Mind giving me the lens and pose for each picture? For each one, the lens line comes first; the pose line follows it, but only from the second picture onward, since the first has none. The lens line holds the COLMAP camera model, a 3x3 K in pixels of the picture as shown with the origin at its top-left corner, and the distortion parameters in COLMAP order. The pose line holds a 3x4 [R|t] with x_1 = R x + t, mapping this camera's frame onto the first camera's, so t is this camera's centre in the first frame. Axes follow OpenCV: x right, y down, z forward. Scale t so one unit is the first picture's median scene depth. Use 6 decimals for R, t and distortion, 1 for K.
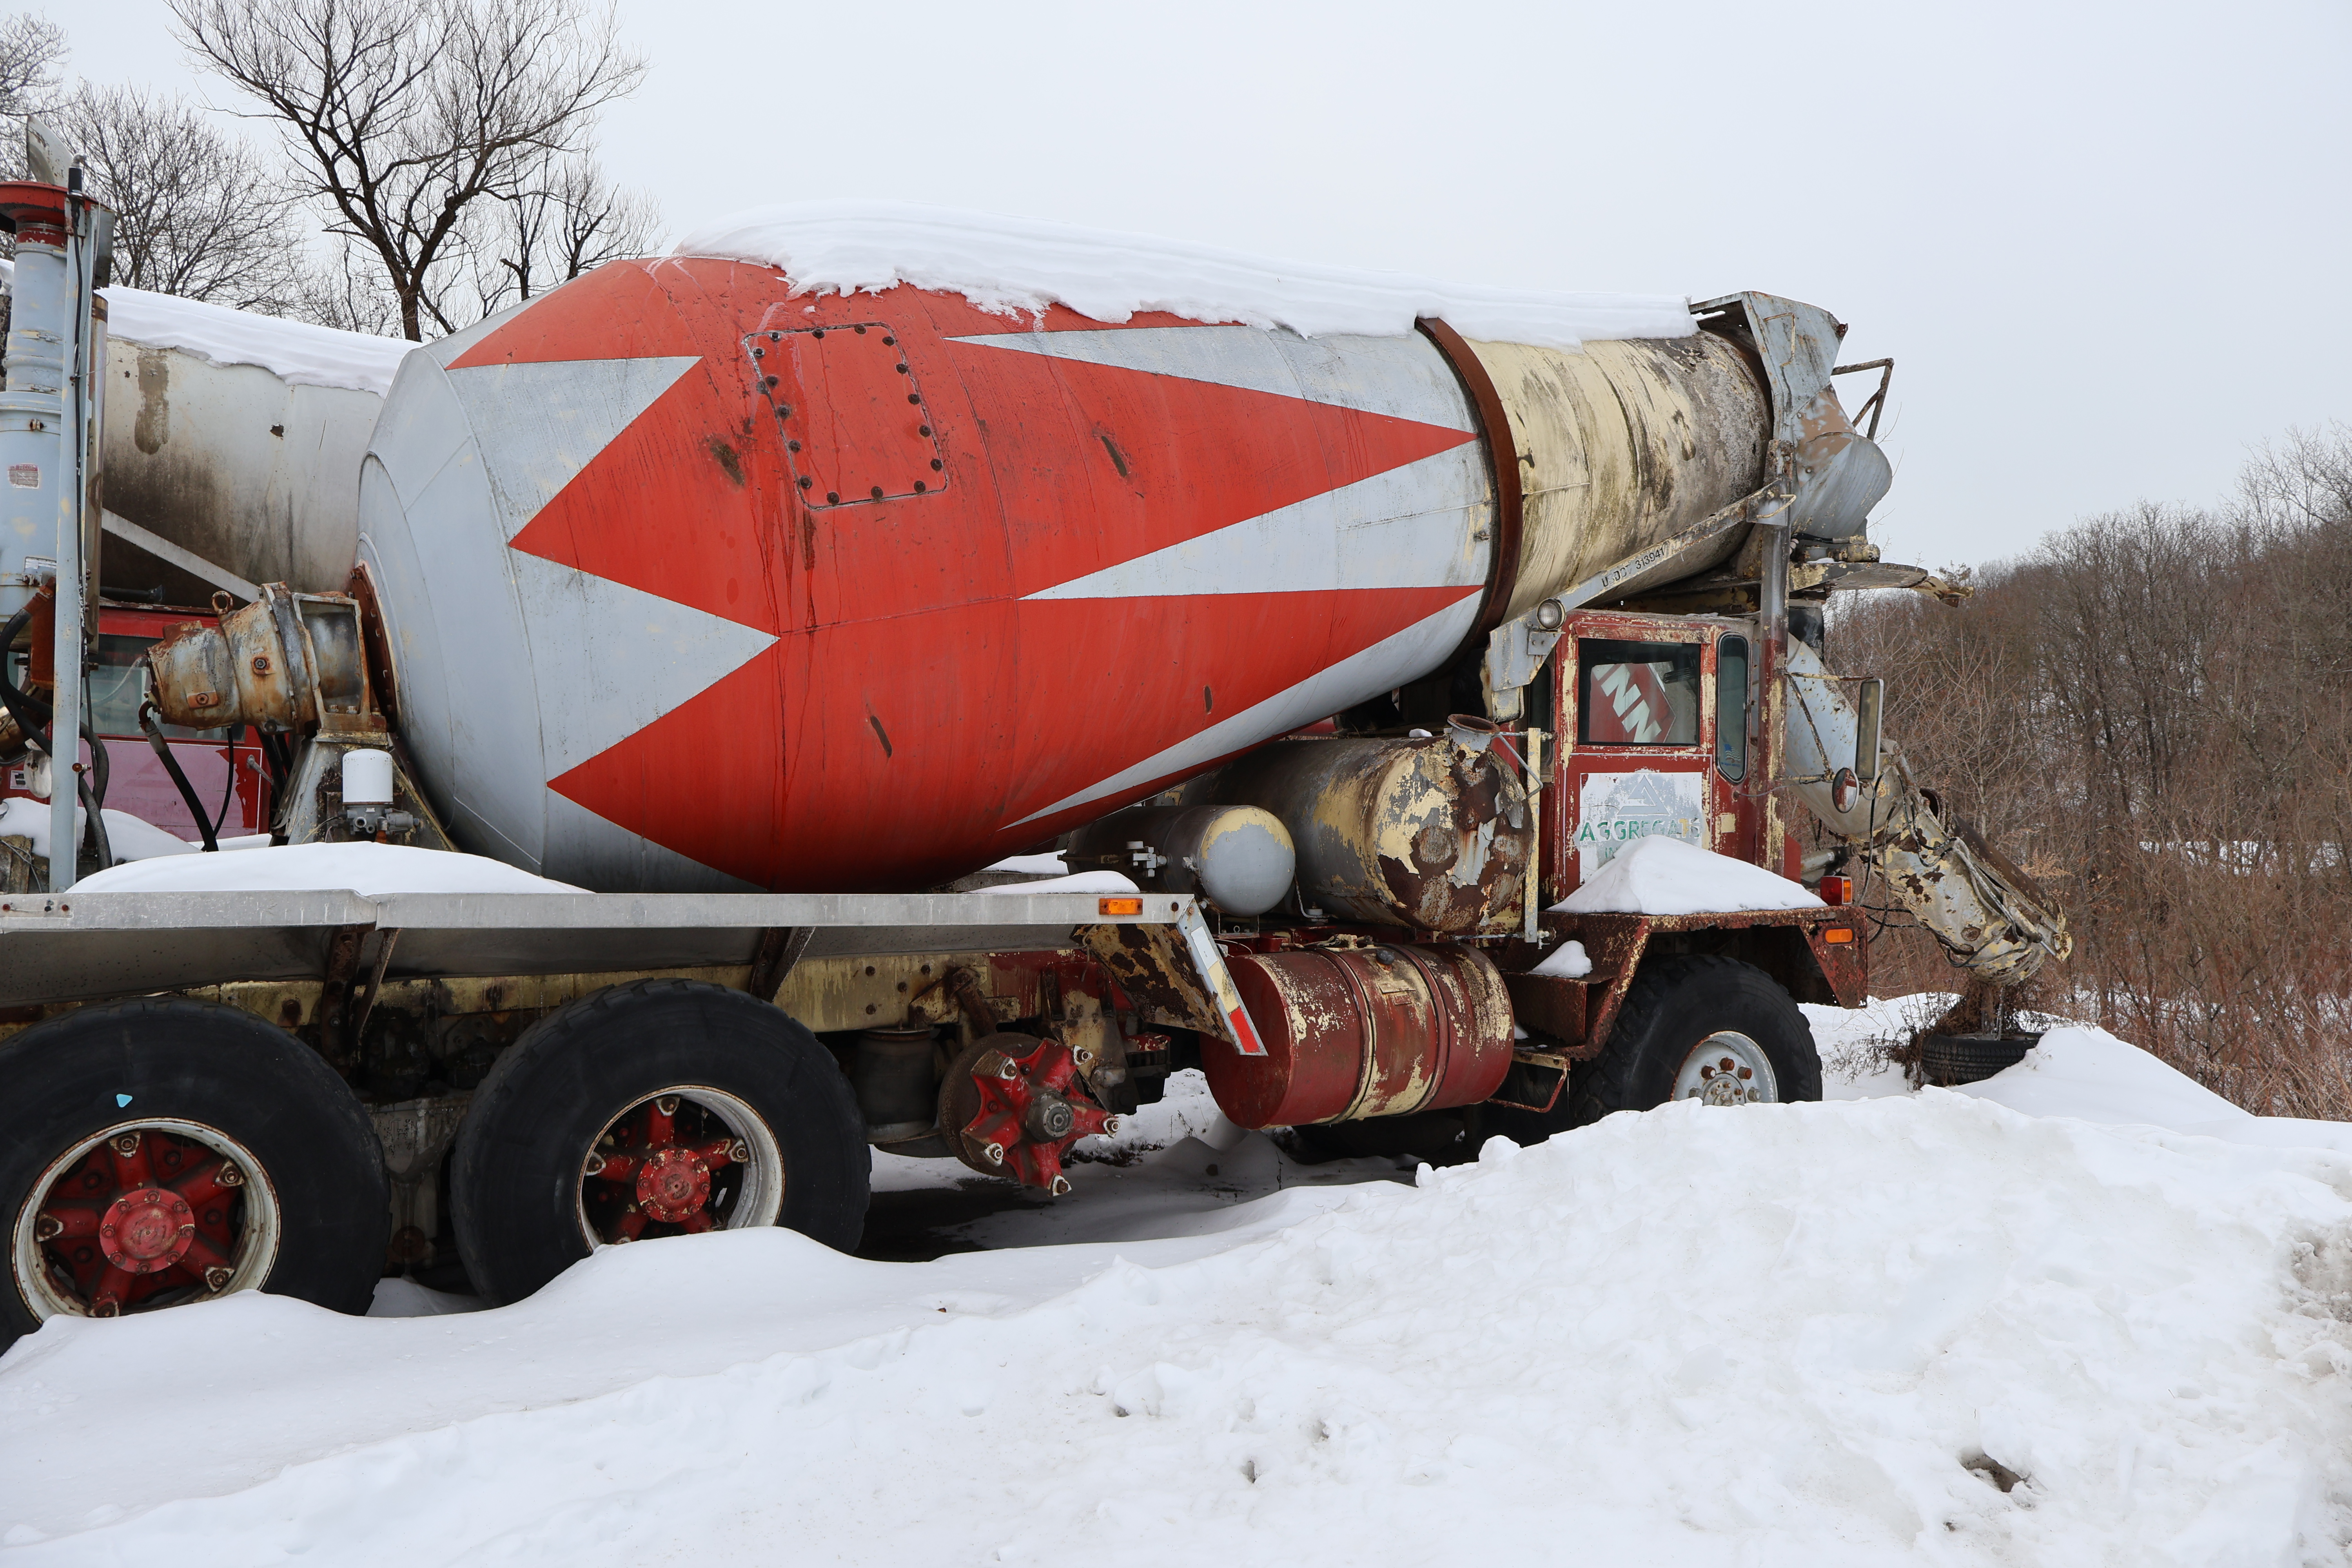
lens RADIAL K [[1957.5, 0, 1165.9], [0, 1957.5, 789.7], [0, 0, 1]] dist [-0.005739, -0.018942]
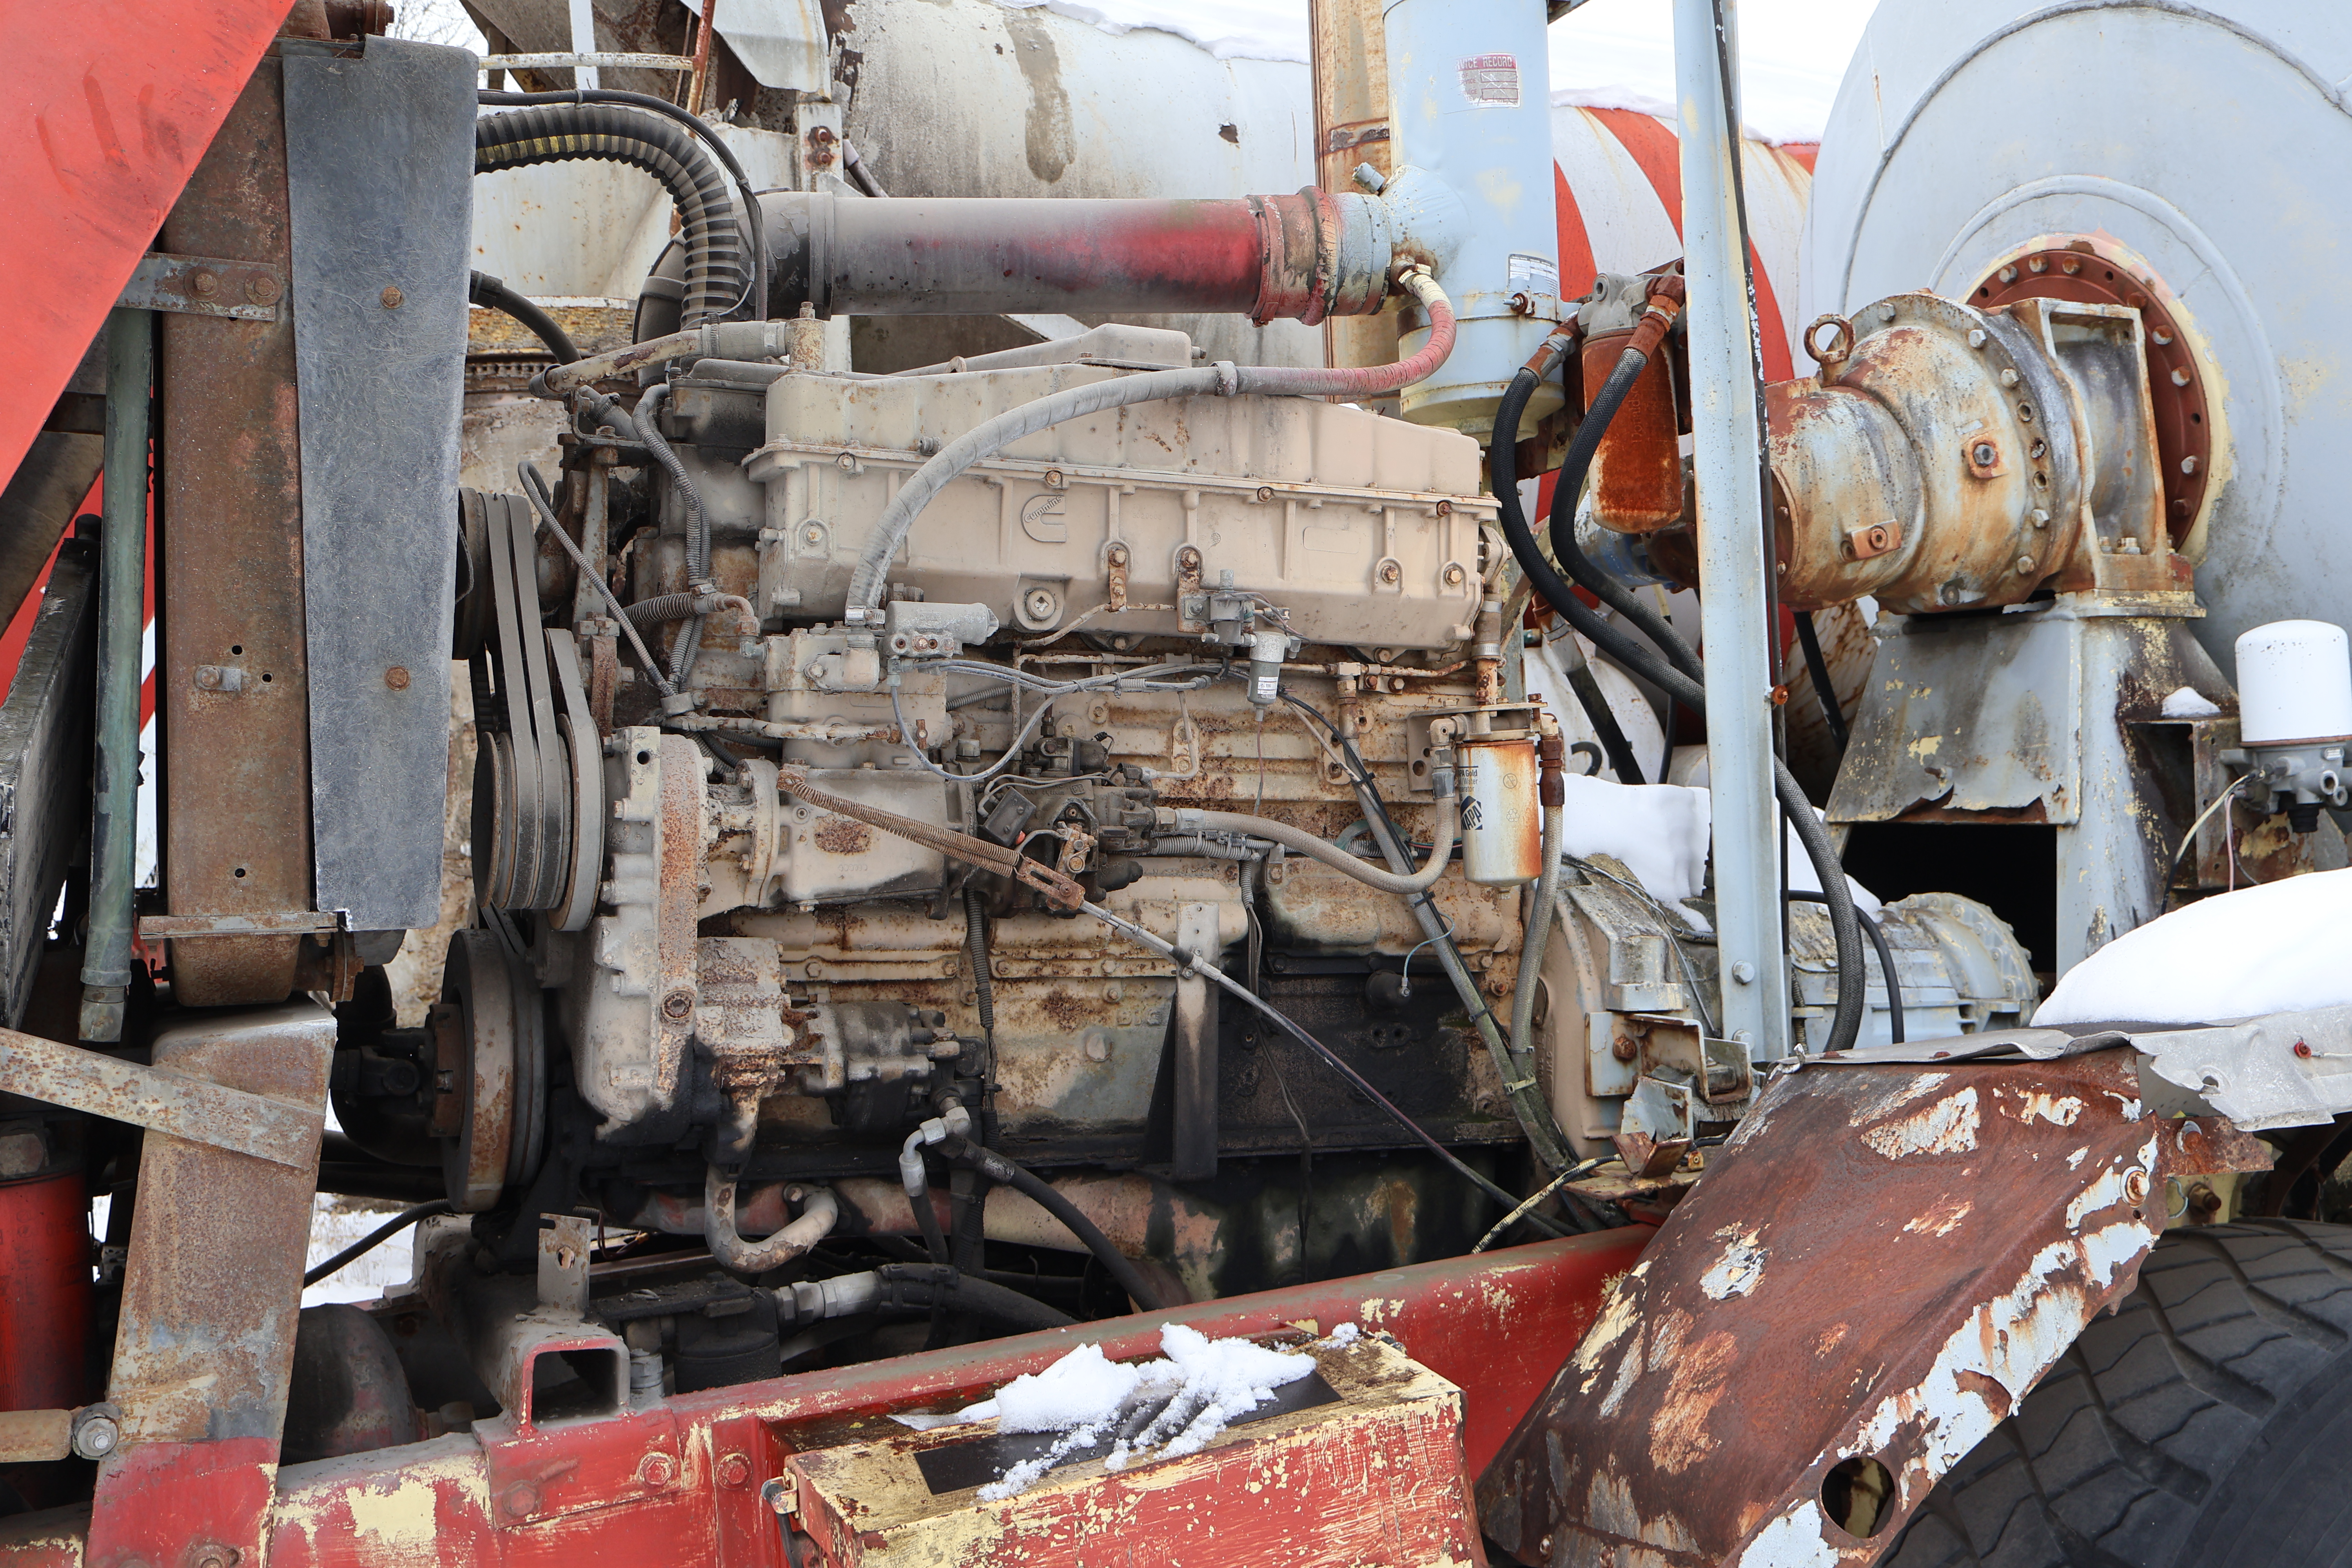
lens RADIAL K [[2421.1, 0, 1143.8], [0, 2421.1, 785.8], [0, 0, 1]] dist [-0.001380, 0.008847]
pose [[0.992076, -0.056176, -0.112379, -0.507924], [0.058940, 0.998032, 0.021419, -0.008452], [0.110954, -0.027872, 0.993435, 0.341246]]
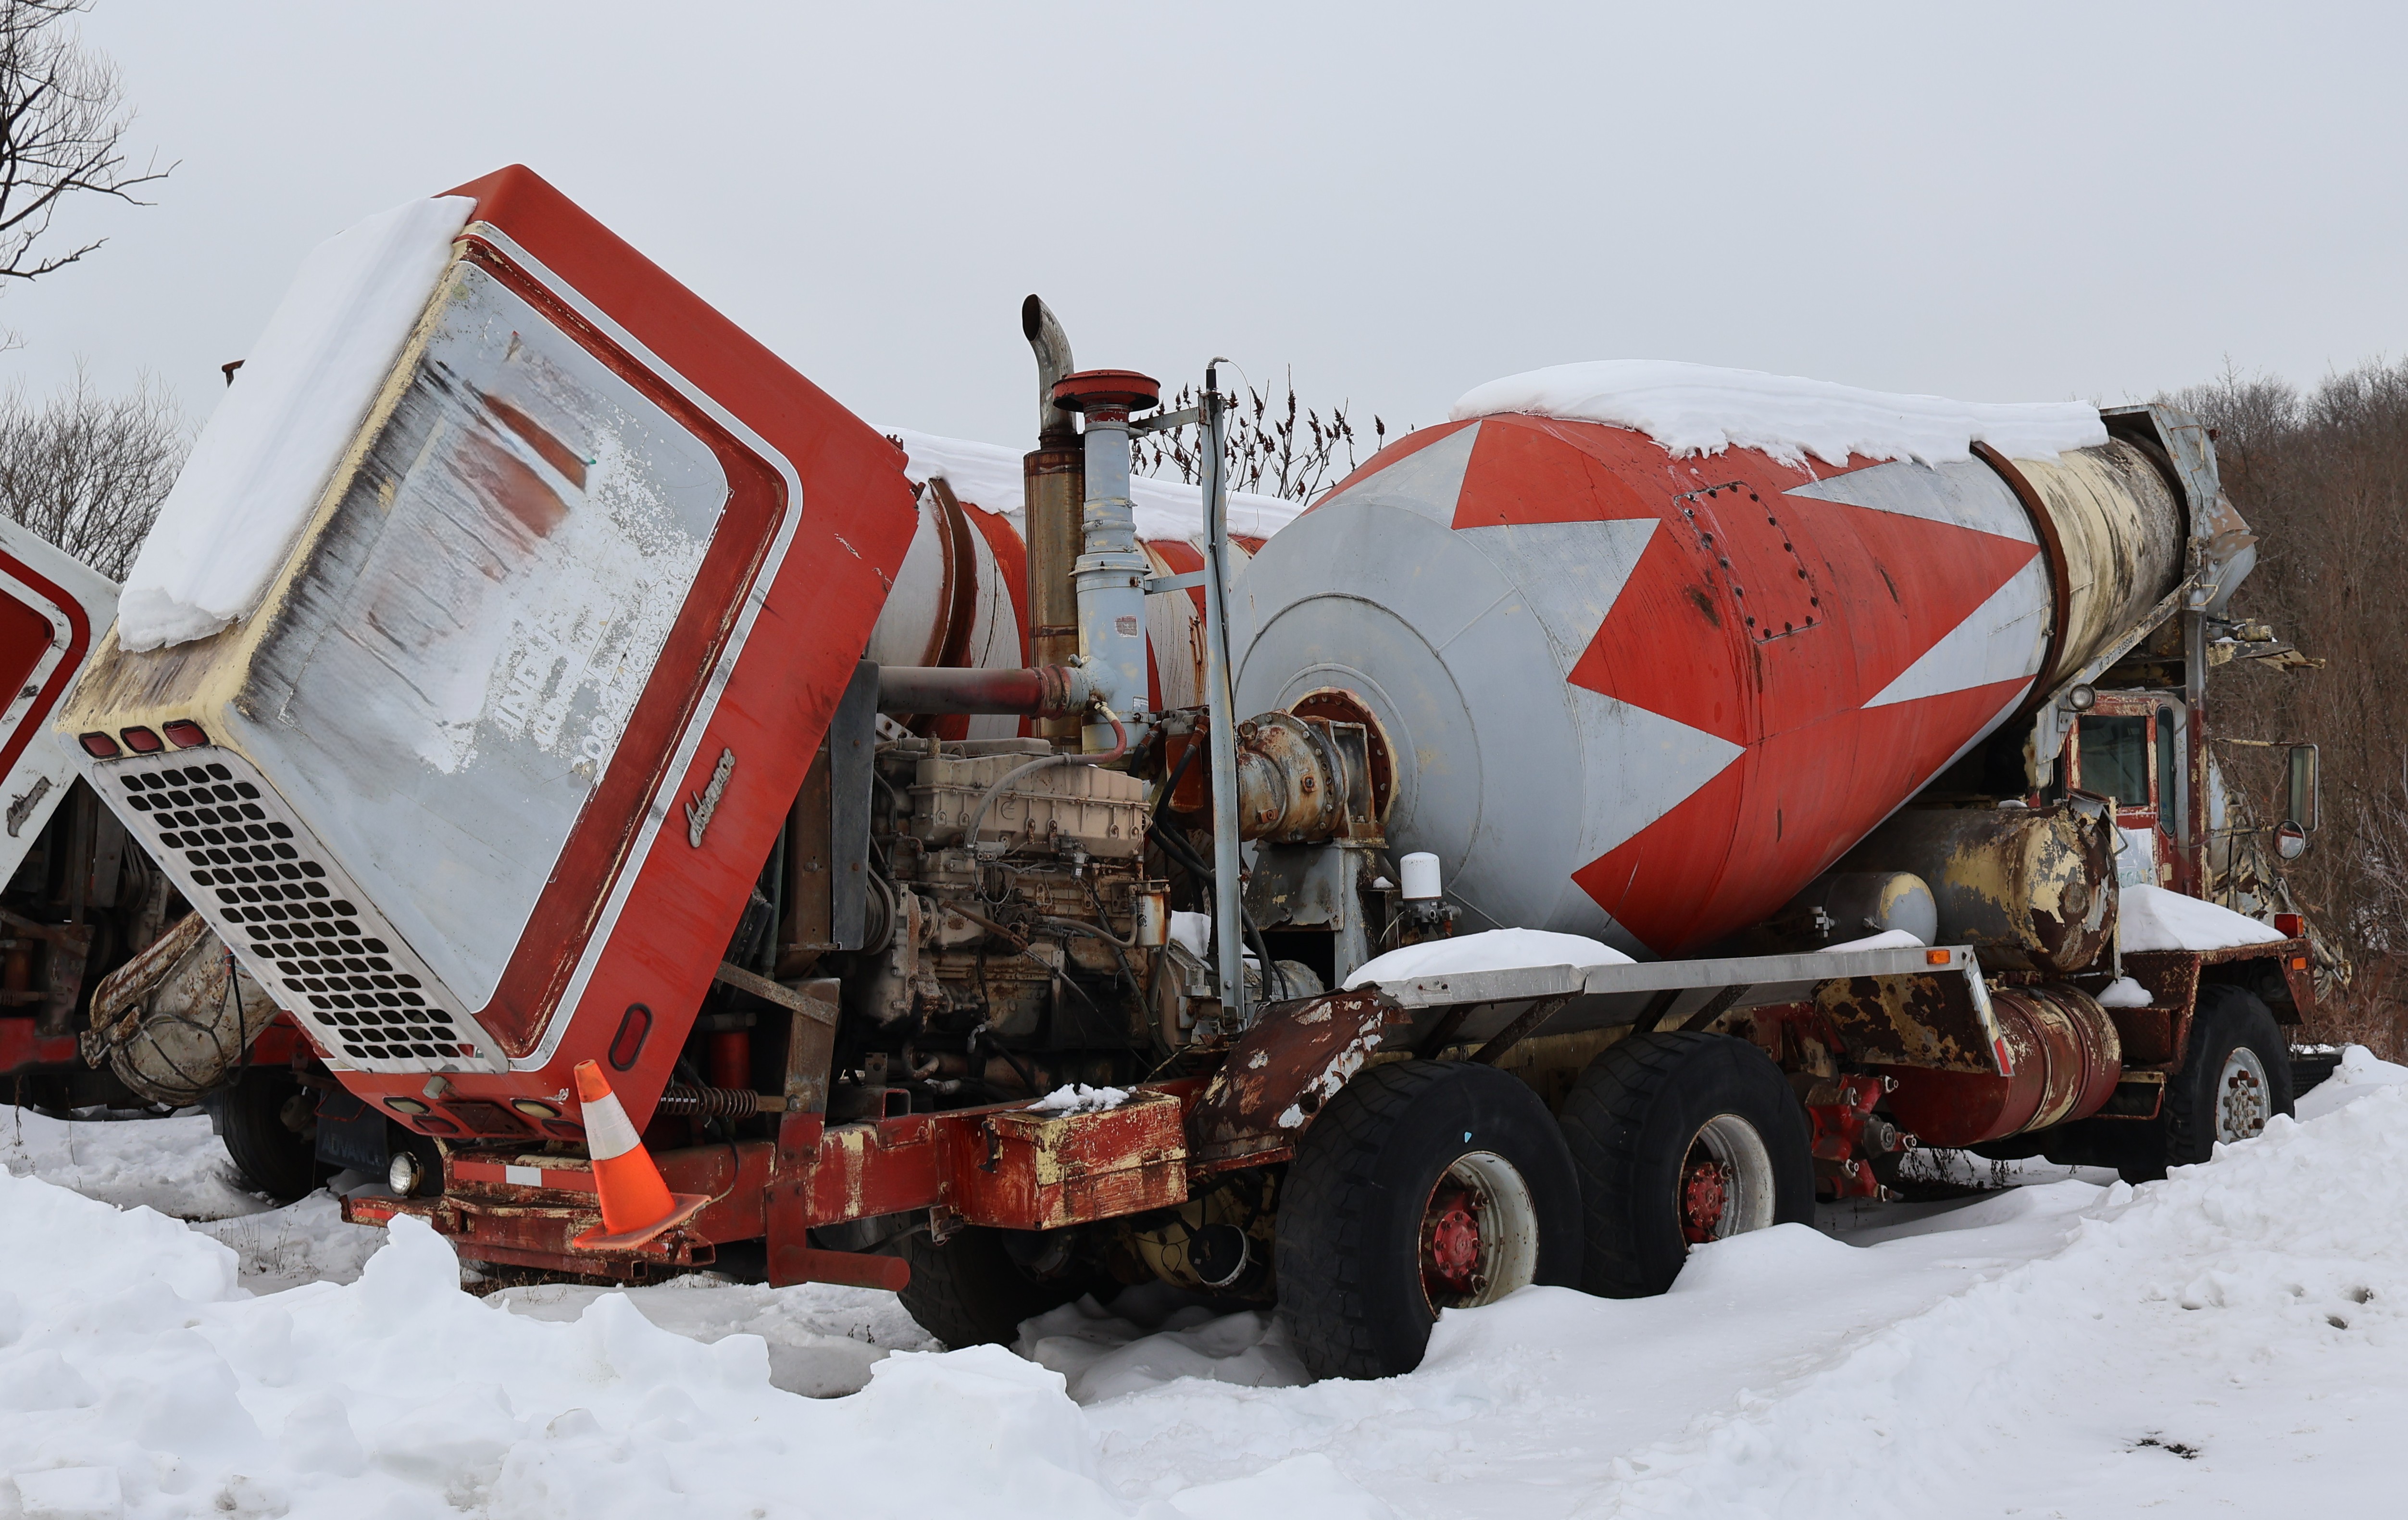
lens RADIAL K [[2648.5, 0, 1206.6], [0, 2648.5, 807.9], [0, 0, 1]] dist [-0.008170, -0.016752]
pose [[0.968844, -0.034393, 0.245270, -0.768862], [0.038709, 0.999169, -0.012795, -0.026515], [-0.244627, 0.021891, 0.969370, -0.434989]]
